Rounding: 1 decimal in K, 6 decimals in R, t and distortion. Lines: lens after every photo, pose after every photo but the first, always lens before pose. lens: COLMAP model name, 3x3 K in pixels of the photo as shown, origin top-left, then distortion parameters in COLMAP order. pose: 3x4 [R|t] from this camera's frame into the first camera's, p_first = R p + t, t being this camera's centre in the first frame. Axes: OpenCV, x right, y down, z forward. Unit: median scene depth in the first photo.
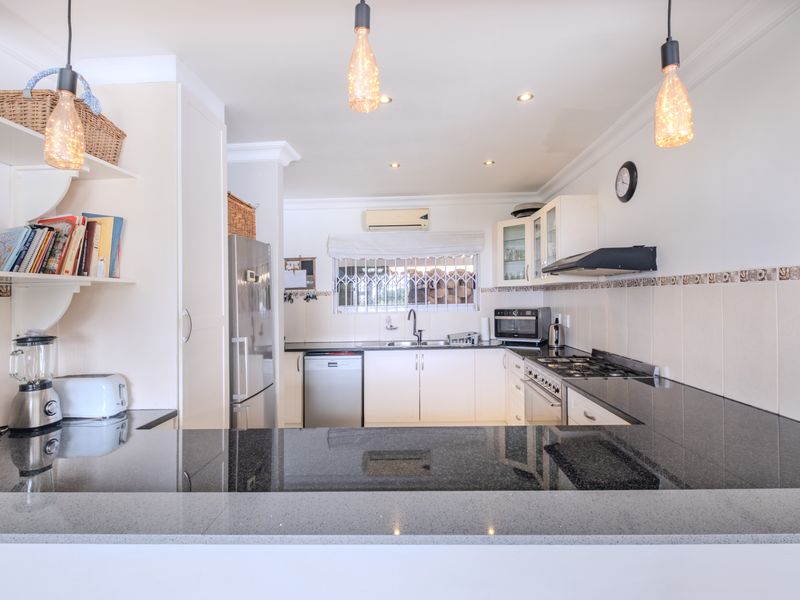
lens RADIAL K [[409.4, 0, 400.0], [0, 409.4, 300.0], [0, 0, 1]] dist [-0.002193, -0.000521]
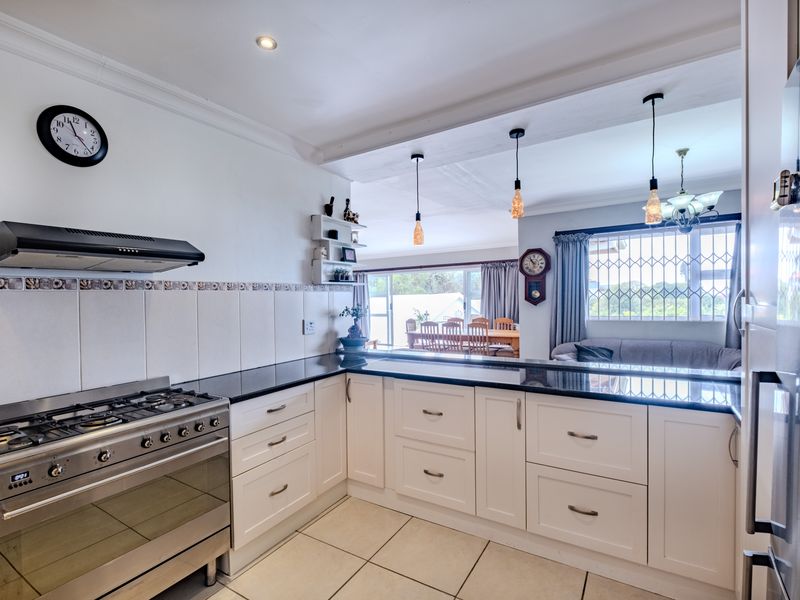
lens RADIAL K [[393.8, 0, 396.4], [0, 393.8, 302.9], [0, 0, 1]] dist [-0.001460, -0.000505]
pose [[-0.861877, 0.031444, 0.506142, -0.177274], [0.042236, 0.999059, 0.009854, 0.005161], [-0.505356, 0.029870, -0.862394, 0.953954]]
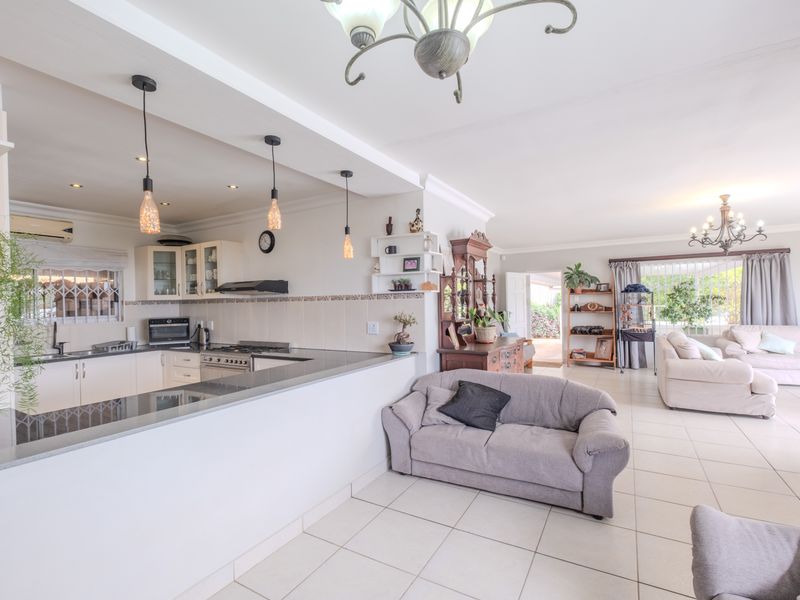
lens RADIAL K [[393.8, 0, 396.4], [0, 393.8, 302.9], [0, 0, 1]] dist [-0.001460, -0.000505]
pose [[0.479256, 0.010022, 0.877618, -0.482786], [0.015418, 0.999684, -0.019835, 0.010796], [-0.877540, 0.023037, 0.478950, -0.210940]]
